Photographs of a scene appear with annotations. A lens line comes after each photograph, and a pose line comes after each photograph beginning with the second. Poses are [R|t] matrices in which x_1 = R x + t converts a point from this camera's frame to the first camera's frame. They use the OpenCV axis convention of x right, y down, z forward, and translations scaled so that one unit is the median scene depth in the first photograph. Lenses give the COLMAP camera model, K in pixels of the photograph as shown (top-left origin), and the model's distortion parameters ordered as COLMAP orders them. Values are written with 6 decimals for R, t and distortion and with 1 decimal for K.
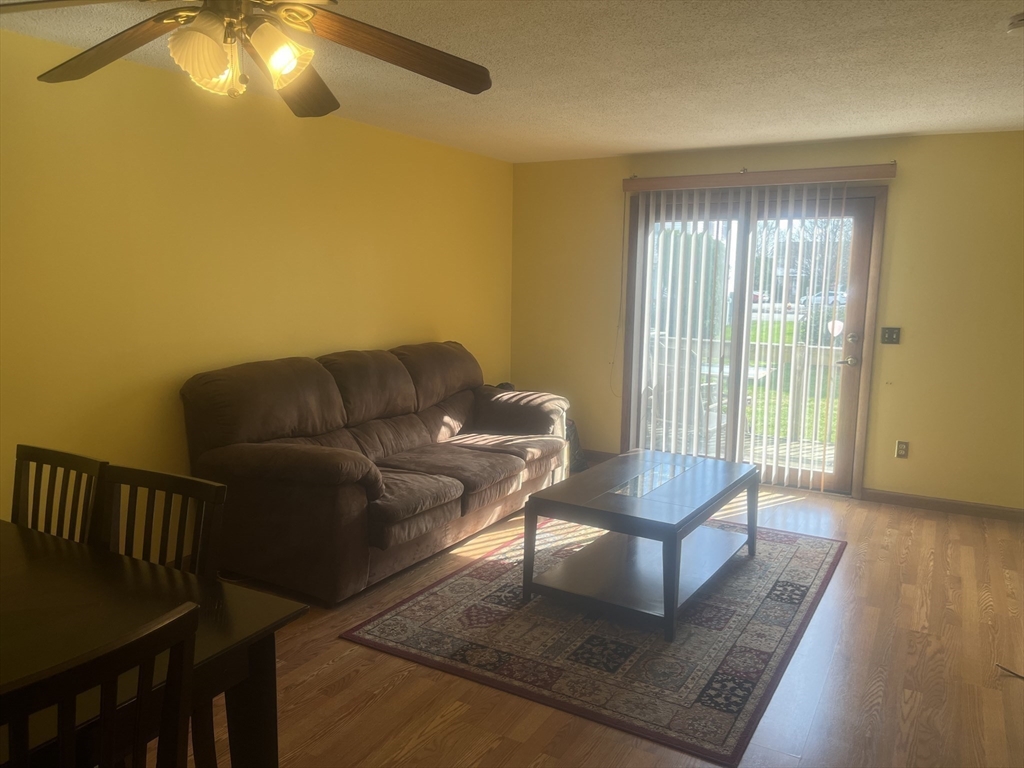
lens RADIAL K [[786.1, 0, 502.3], [0, 786.1, 387.2], [0, 0, 1]] dist [0.076373, -0.105672]
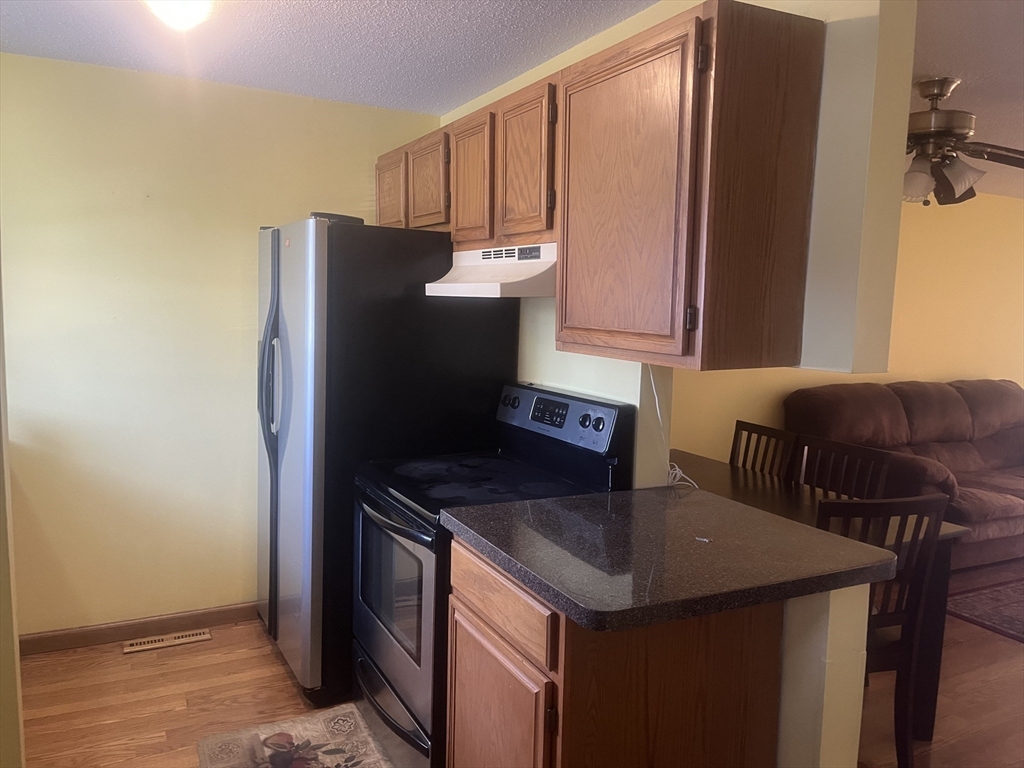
lens RADIAL K [[786.1, 0, 502.3], [0, 786.1, 387.2], [0, 0, 1]] dist [0.076373, -0.105672]
pose [[0.841825, 0.064557, -0.535876, -0.100628], [-0.088888, 0.995847, -0.019668, 0.054854], [0.532381, 0.064190, 0.844068, -0.438940]]
